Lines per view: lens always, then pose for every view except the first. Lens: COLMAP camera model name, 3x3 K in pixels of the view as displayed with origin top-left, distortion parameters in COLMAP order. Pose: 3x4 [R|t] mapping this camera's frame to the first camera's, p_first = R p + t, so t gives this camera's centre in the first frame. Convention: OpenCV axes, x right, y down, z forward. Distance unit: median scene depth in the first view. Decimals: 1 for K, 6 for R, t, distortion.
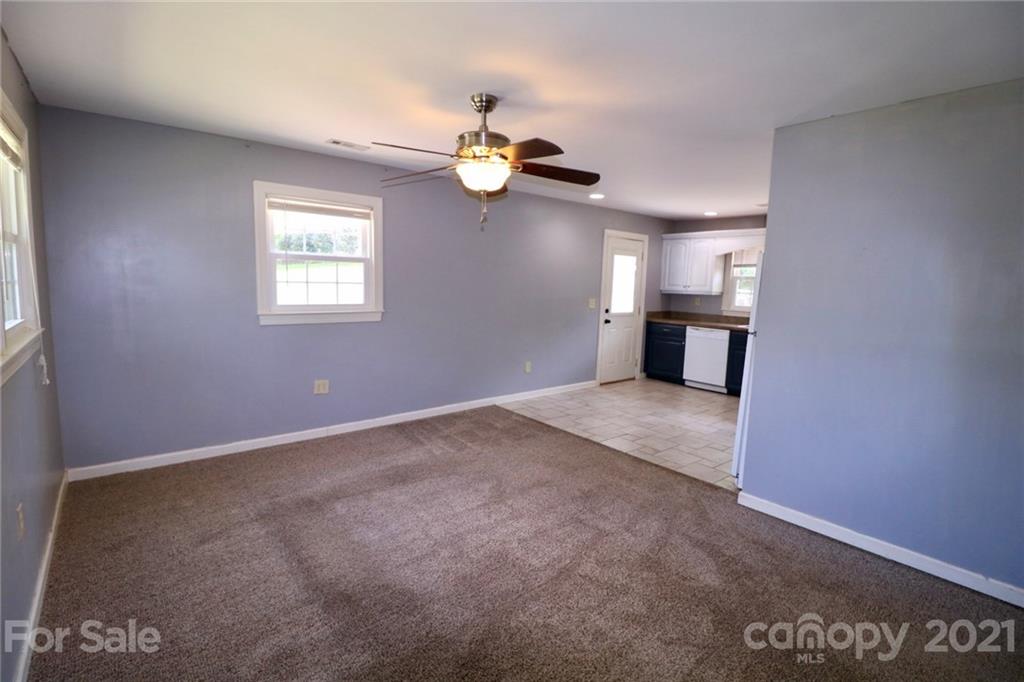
lens RADIAL K [[477.7, 0, 512.0], [0, 477.7, 341.0], [0, 0, 1]] dist [-0.001538, -0.000432]
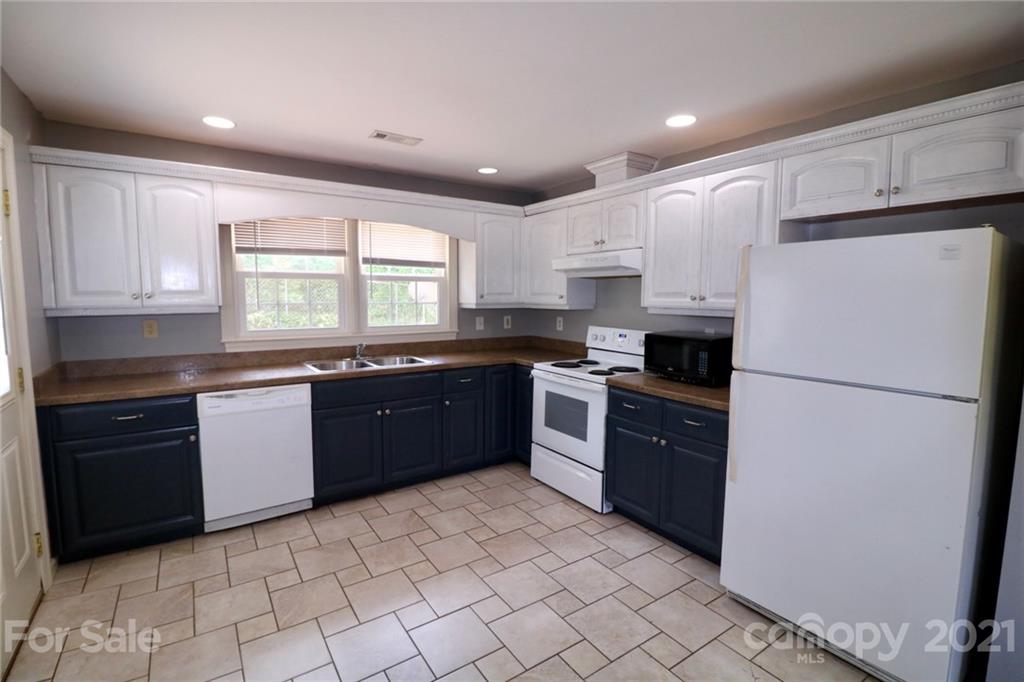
lens RADIAL K [[477.7, 0, 512.0], [0, 477.7, 341.0], [0, 0, 1]] dist [-0.001538, -0.000432]
pose [[0.101328, -0.128322, 0.986542, 0.002003], [0.118968, 0.986093, 0.116045, -0.088306], [-0.987714, 0.105609, 0.115185, 0.669905]]
